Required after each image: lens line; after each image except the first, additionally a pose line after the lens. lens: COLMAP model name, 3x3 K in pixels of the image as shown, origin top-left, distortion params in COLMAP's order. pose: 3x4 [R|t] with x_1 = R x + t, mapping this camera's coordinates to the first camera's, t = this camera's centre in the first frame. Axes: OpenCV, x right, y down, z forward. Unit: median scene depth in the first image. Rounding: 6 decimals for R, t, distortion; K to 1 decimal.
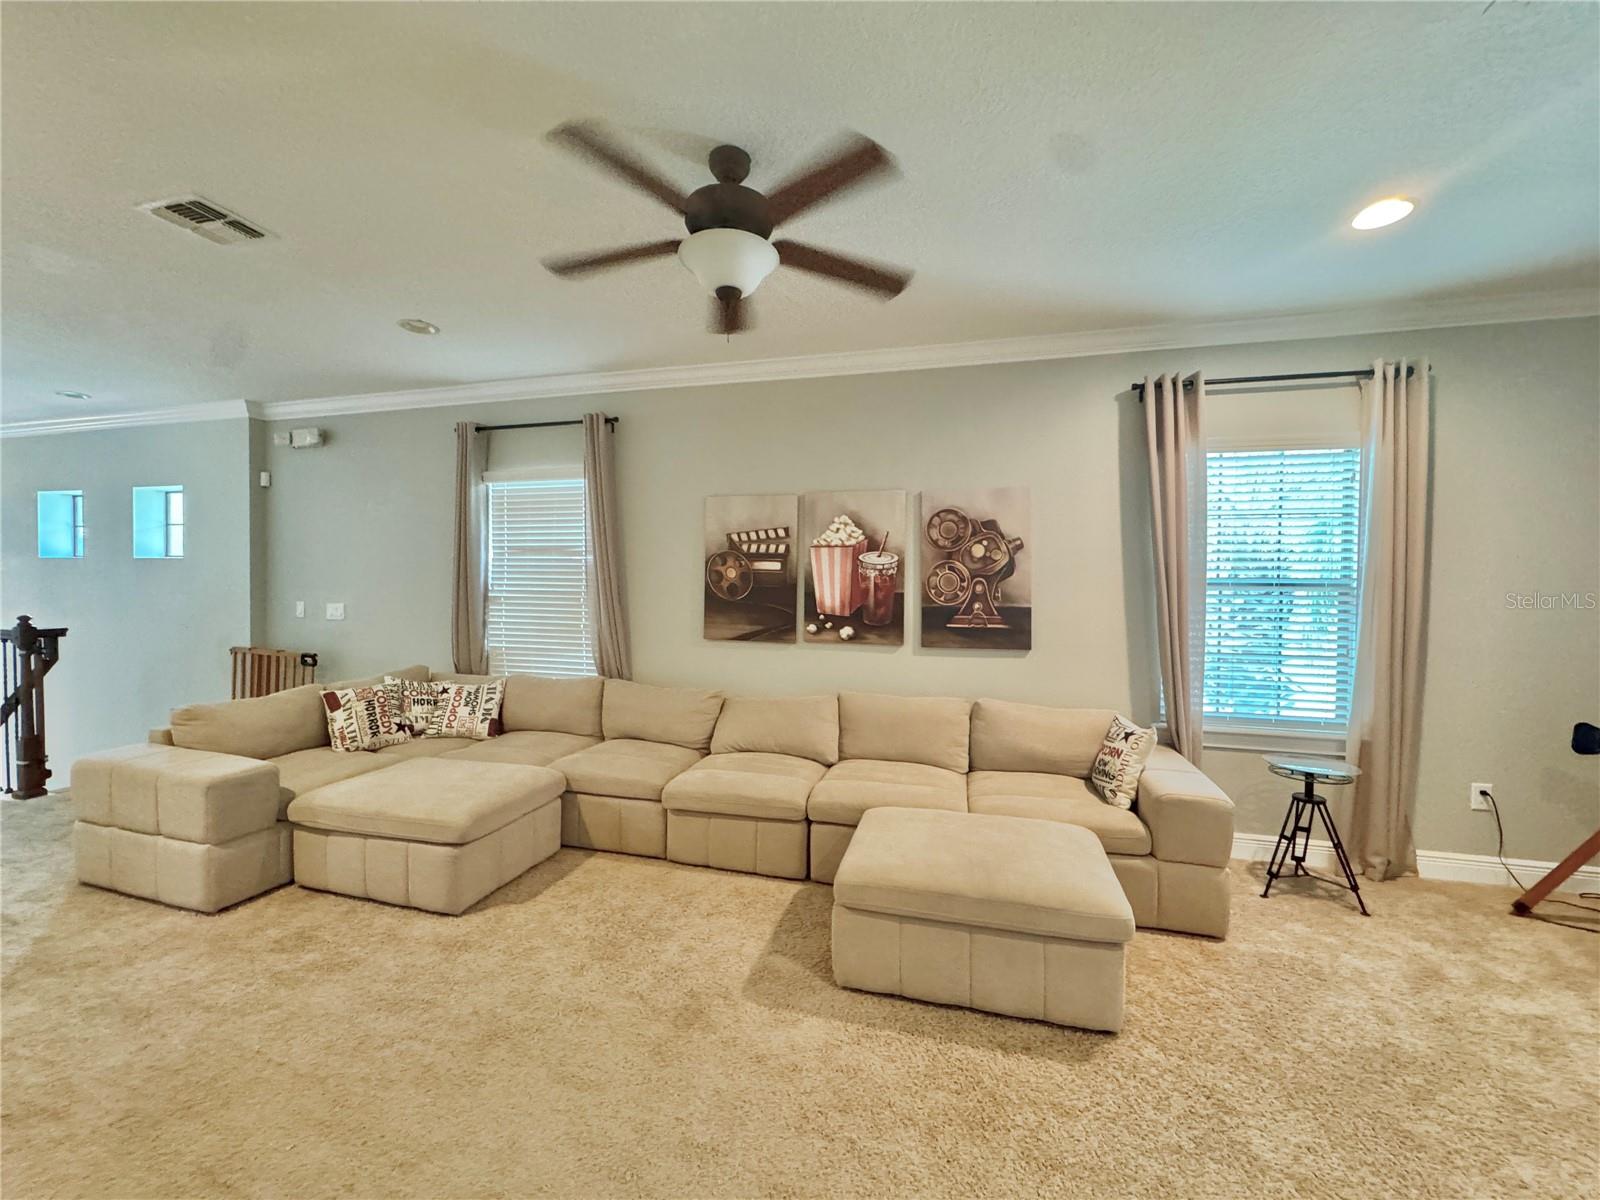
lens RADIAL K [[639.1, 0, 800.0], [0, 639.1, 600.0], [0, 0, 1]] dist [-0.001384, -0.000047]
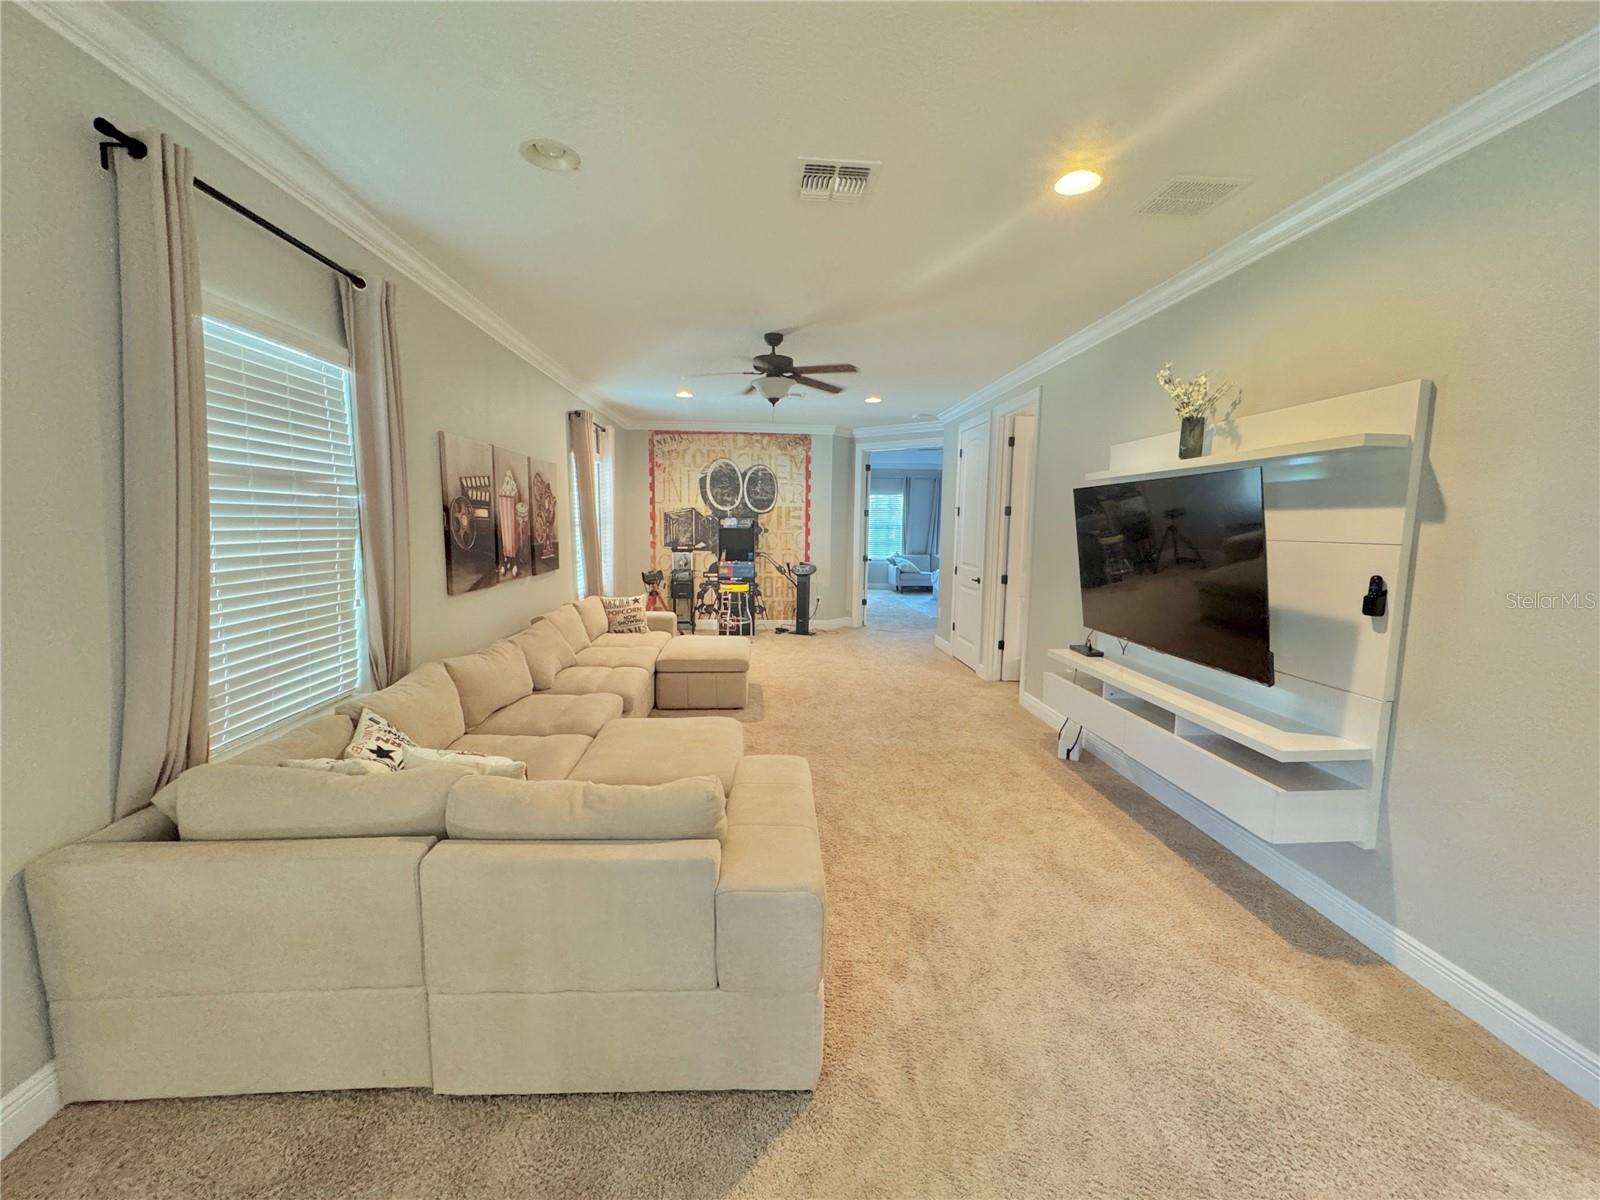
lens RADIAL K [[639.1, 0, 800.0], [0, 639.1, 600.0], [0, 0, 1]] dist [-0.001384, -0.000047]
pose [[-0.328749, -0.129000, 0.935566, -1.584043], [0.005168, 0.990367, 0.138372, -0.073675], [-0.944403, 0.050324, -0.324915, 1.156787]]
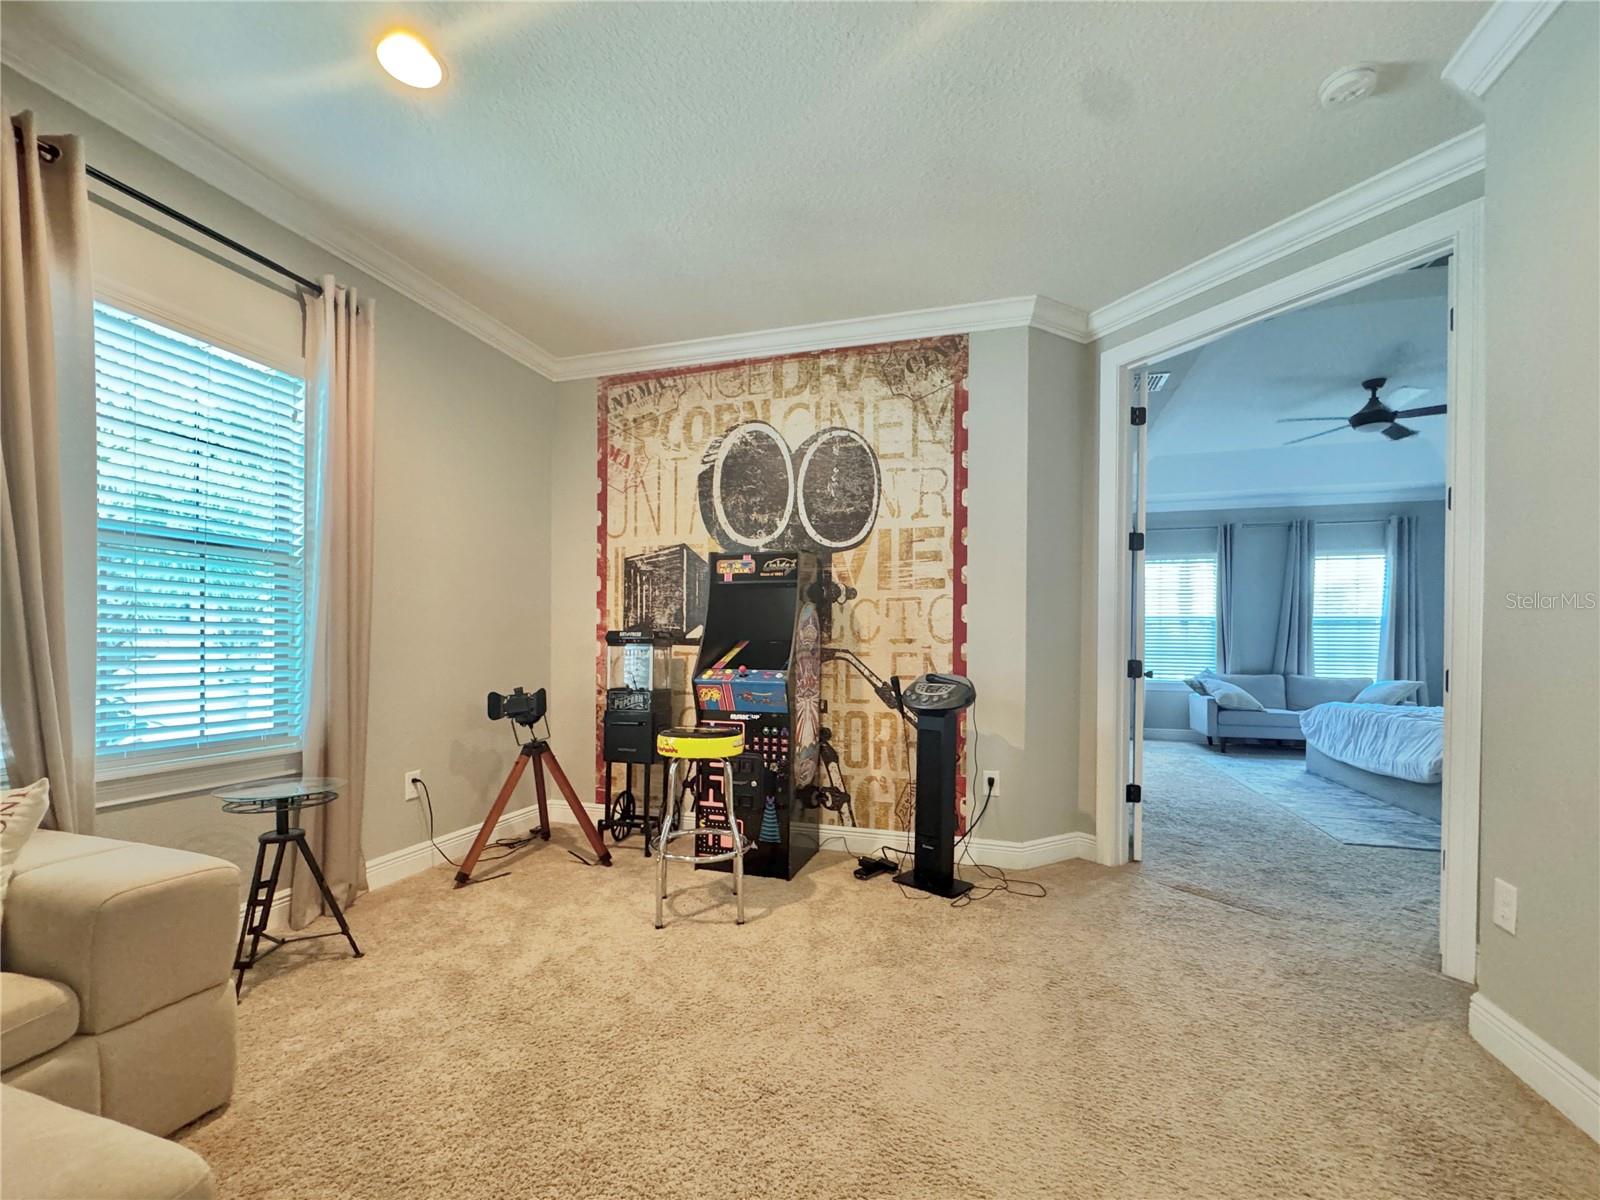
lens RADIAL K [[678.1, 0, 808.8], [0, 678.1, 644.0], [0, 0, 1]] dist [-0.003723, -0.000408]
pose [[0.016565, -0.009019, 0.999822, 0.048779], [0.012635, 0.999881, 0.008810, 0.094997], [-0.999783, 0.012487, 0.016677, 0.387999]]
